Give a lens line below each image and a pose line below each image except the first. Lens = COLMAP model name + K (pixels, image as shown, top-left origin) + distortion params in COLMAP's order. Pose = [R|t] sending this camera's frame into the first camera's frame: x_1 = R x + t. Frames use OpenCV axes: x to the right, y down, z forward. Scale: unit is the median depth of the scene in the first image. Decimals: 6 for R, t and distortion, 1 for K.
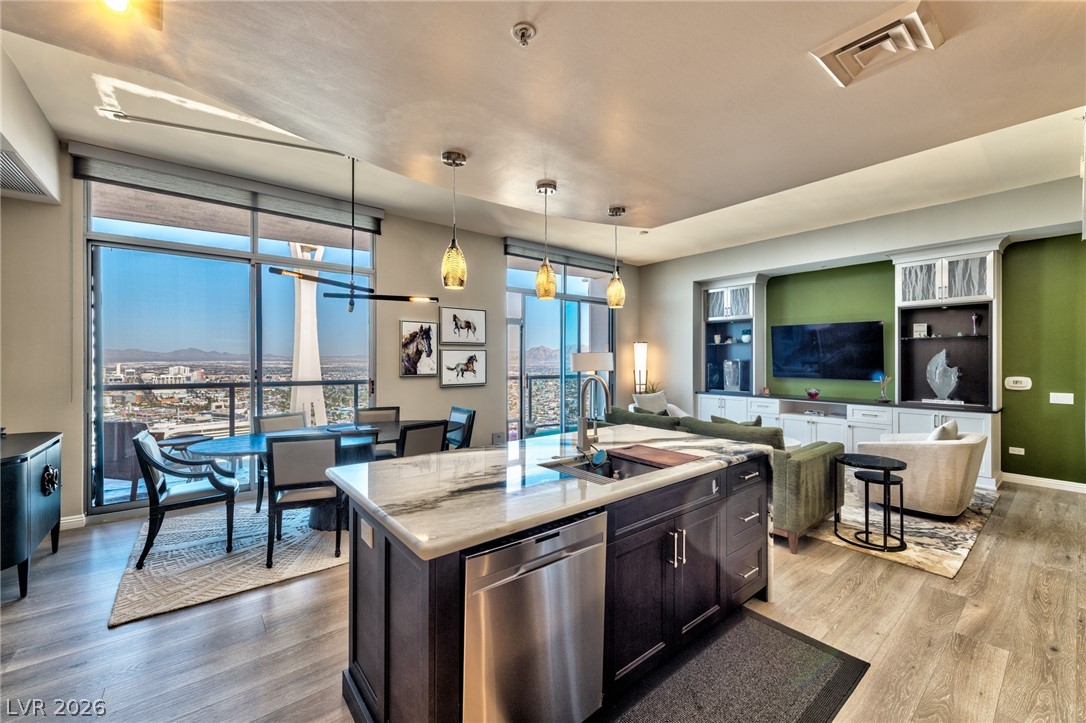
lens RADIAL K [[435.5, 0, 554.1], [0, 435.5, 357.4], [0, 0, 1]] dist [0.010661, -0.002498]
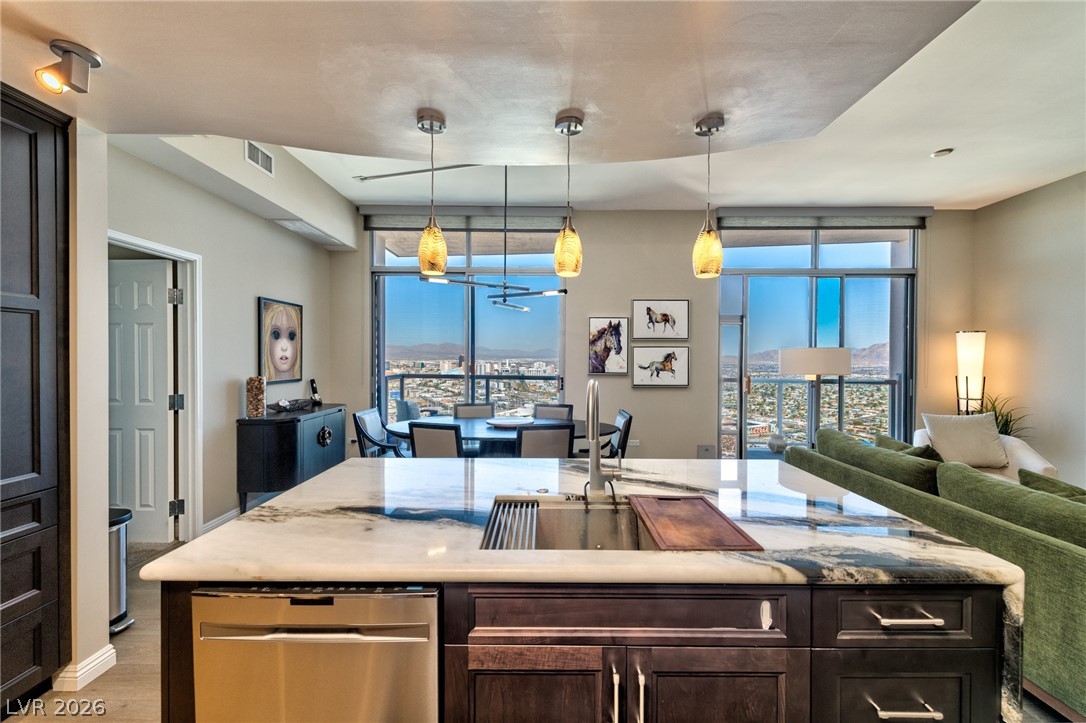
lens RADIAL K [[435.5, 0, 550.1], [0, 435.5, 358.2], [0, 0, 1]] dist [0.010661, -0.002498]
pose [[0.767205, 0.005897, -0.641375, 0.196110], [-0.002310, 0.999977, 0.006431, 0.001504], [0.641398, -0.003452, 0.767200, 0.182980]]
